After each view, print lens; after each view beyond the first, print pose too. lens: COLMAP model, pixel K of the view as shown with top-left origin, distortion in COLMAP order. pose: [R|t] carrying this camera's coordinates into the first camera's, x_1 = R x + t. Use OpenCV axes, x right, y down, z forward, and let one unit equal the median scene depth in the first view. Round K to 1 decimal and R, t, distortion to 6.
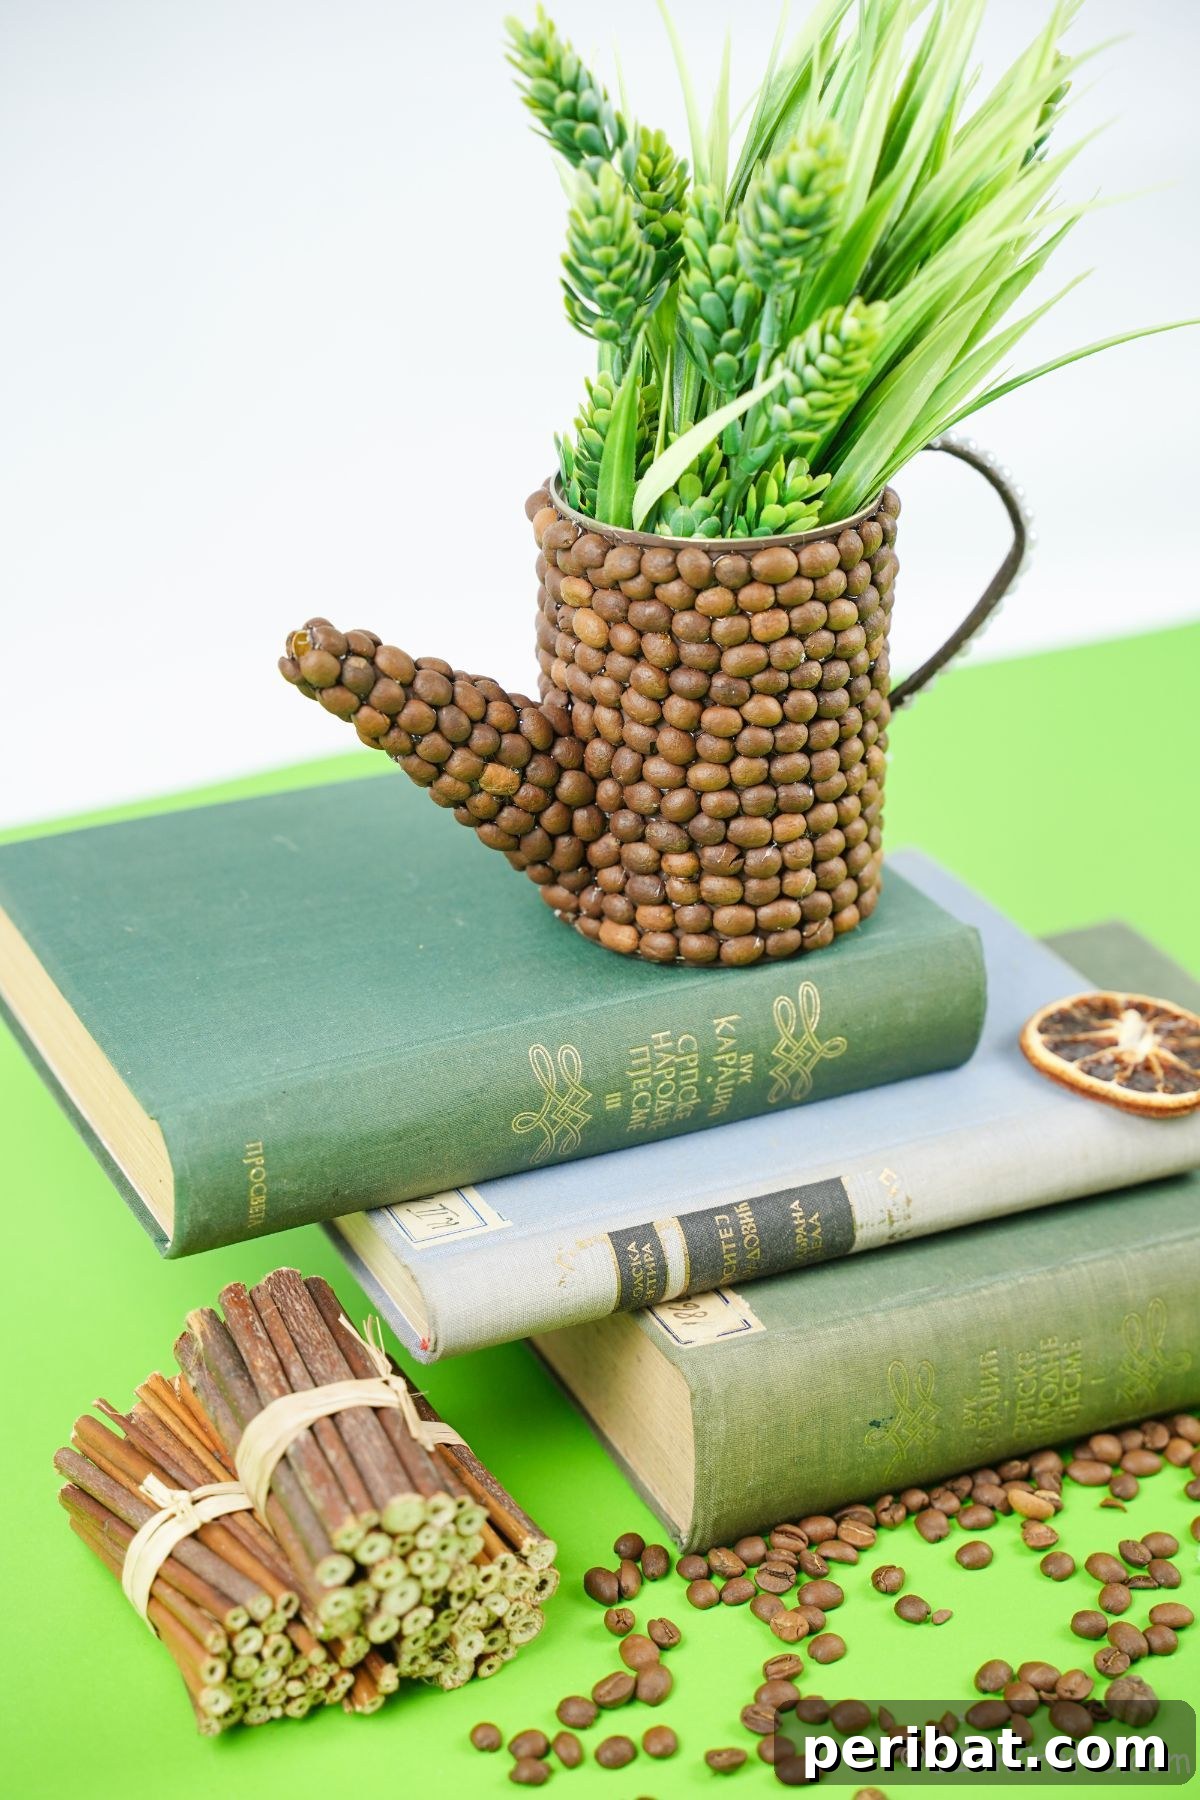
lens RADIAL K [[3524.4, 0, 602.5], [0, 3524.4, 915.0], [0, 0, 1]] dist [0.267740, 0.257574]
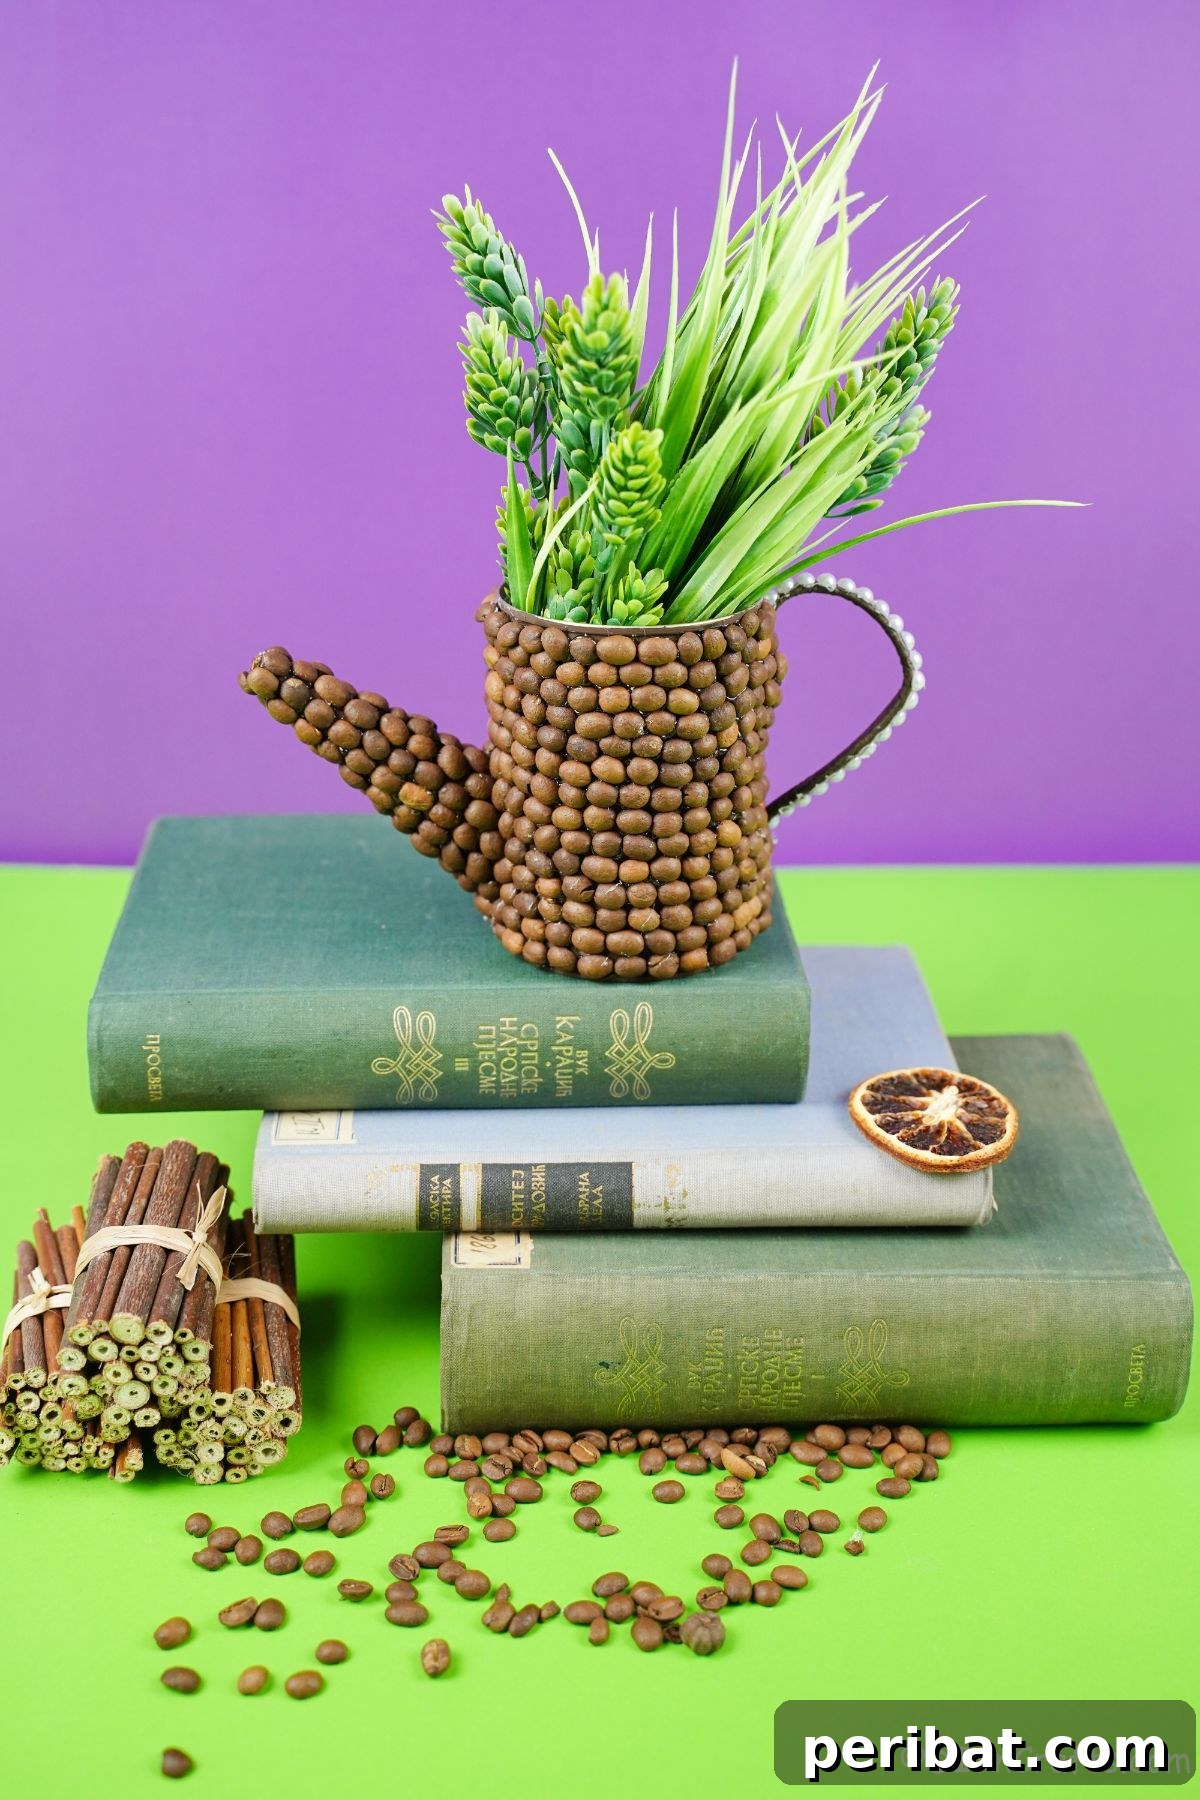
lens RADIAL K [[2349.6, 0, 600.0], [0, 2349.6, 900.0], [0, 0, 1]] dist [0.038533, 0.029010]
pose [[0.920873, 0.154974, -0.357737, 0.338875], [-0.179650, 0.983050, -0.036583, 0.017178], [0.346004, 0.097955, 0.933105, 0.235612]]
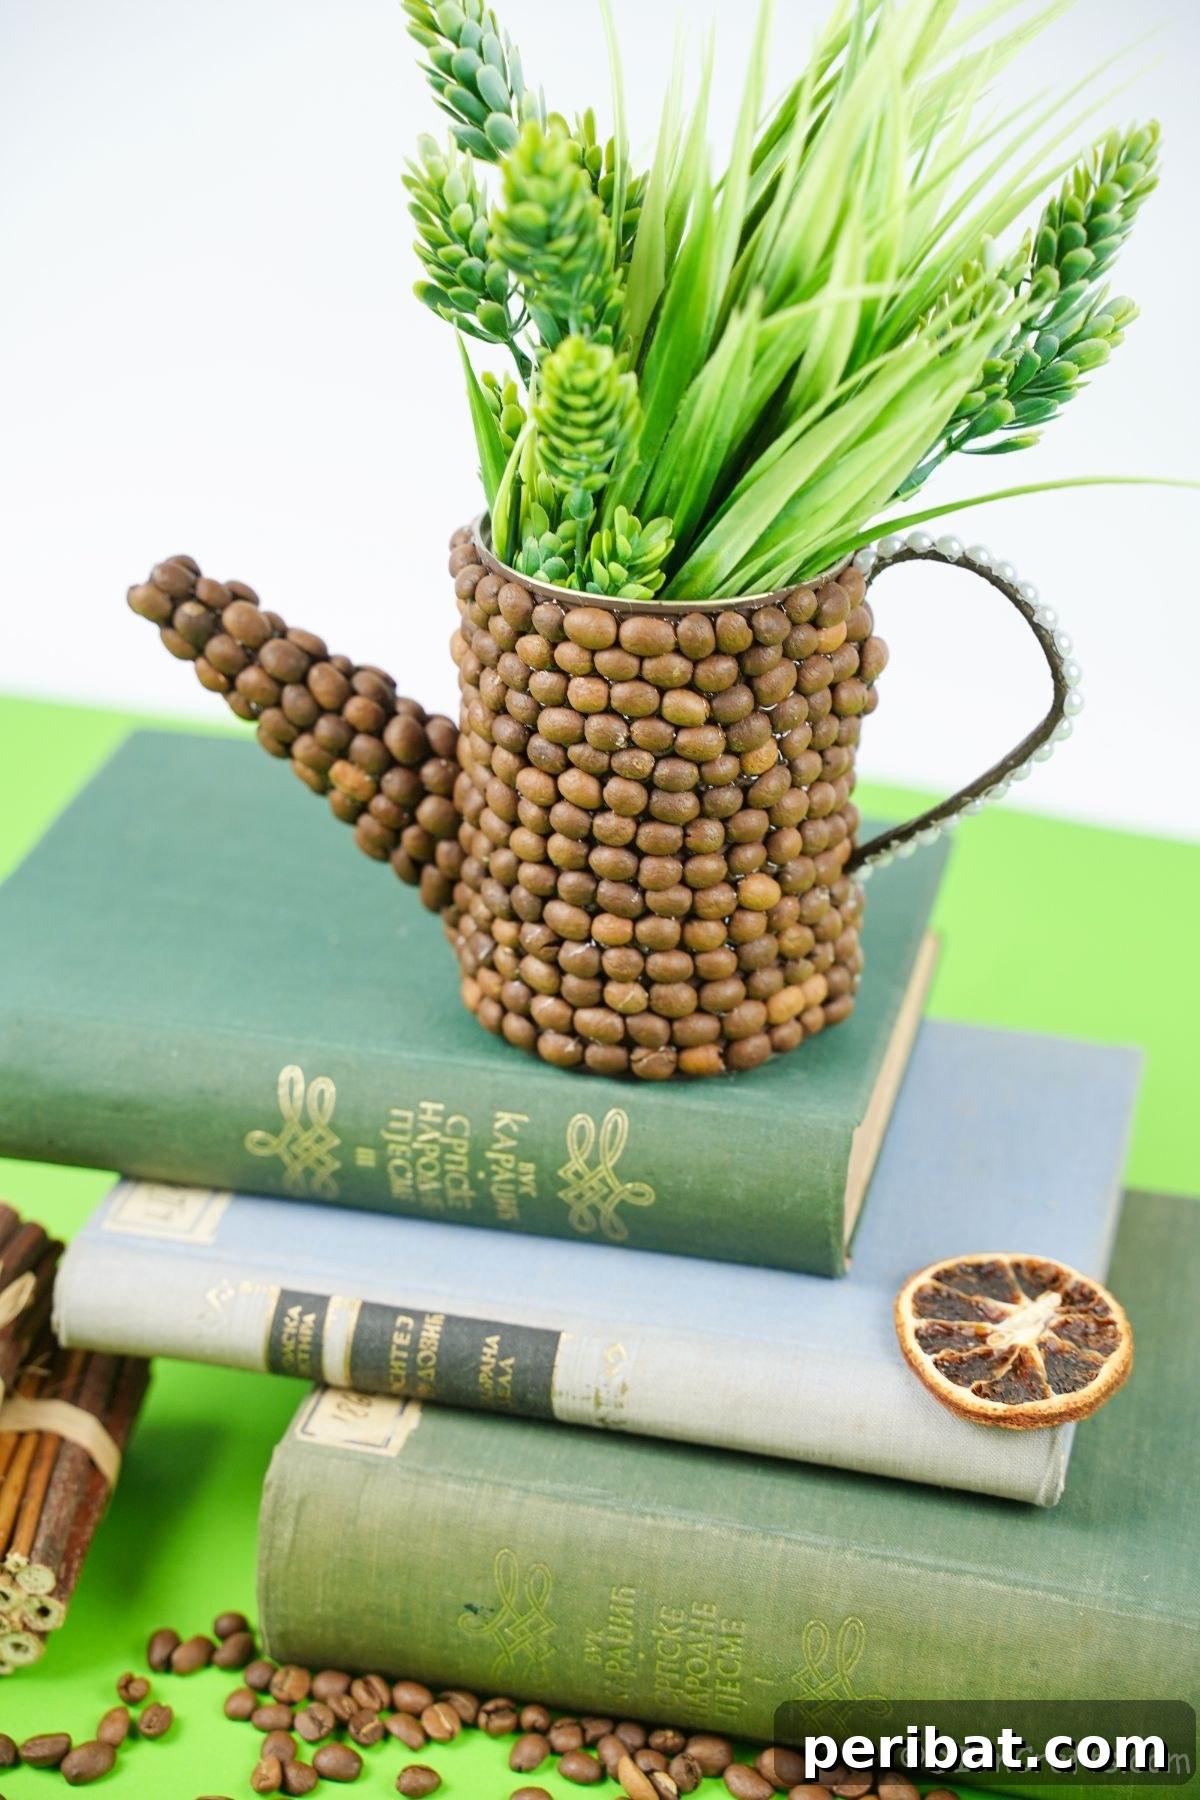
lens RADIAL K [[3576.5, 0, 600.0], [0, 3576.5, 900.0], [0, 0, 1]] dist [0.284467, 0.382267]
pose [[0.777170, 0.299350, -0.553531, 0.542465], [-0.296385, 0.950062, 0.097663, -0.118364], [0.555124, 0.088158, 0.827083, 0.267954]]
